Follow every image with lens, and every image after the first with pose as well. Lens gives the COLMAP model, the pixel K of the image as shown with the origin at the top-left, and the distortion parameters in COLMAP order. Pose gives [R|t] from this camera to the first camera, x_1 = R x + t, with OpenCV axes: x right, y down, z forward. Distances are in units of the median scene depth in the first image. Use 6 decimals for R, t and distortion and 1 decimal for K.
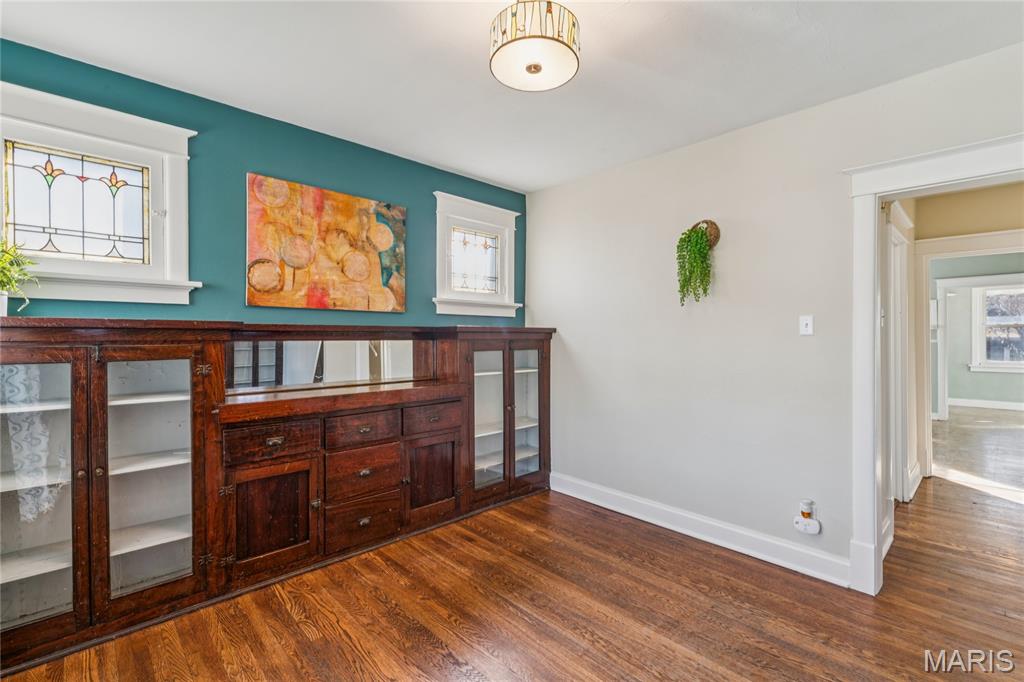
lens RADIAL K [[455.5, 0, 513.8], [0, 455.5, 339.8], [0, 0, 1]] dist [-0.005120, 0.001551]
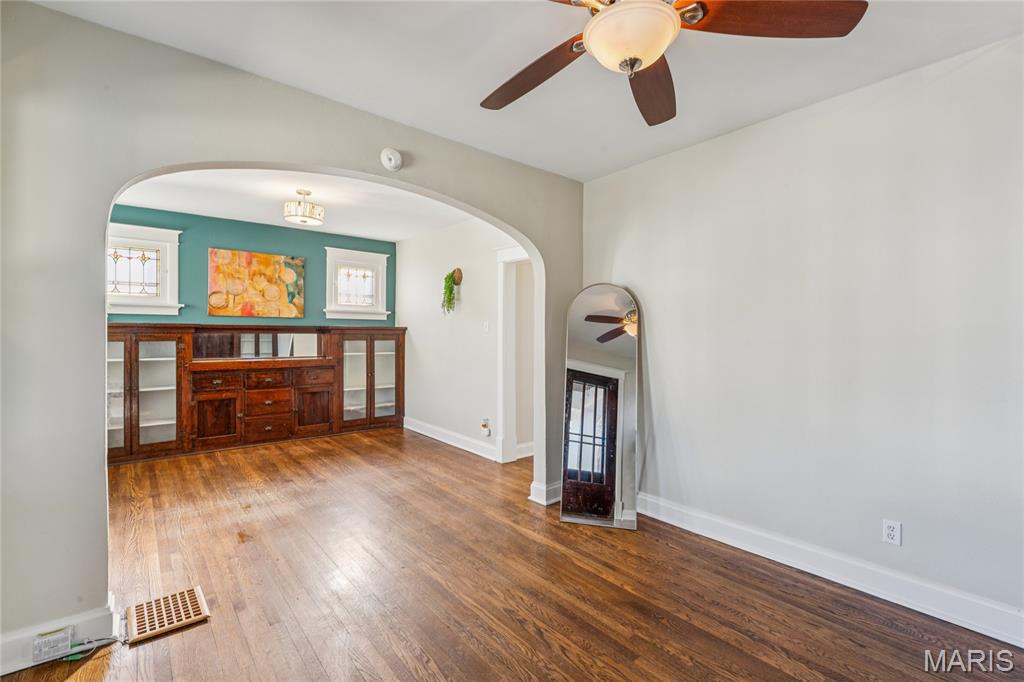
lens RADIAL K [[455.5, 0, 511.9], [0, 455.5, 336.0], [0, 0, 1]] dist [-0.005120, 0.001551]
pose [[0.997811, 0.007646, -0.065682, 0.820600], [-0.007720, 0.999970, -0.000870, 0.006426], [0.065673, 0.001376, 0.997840, -0.842997]]
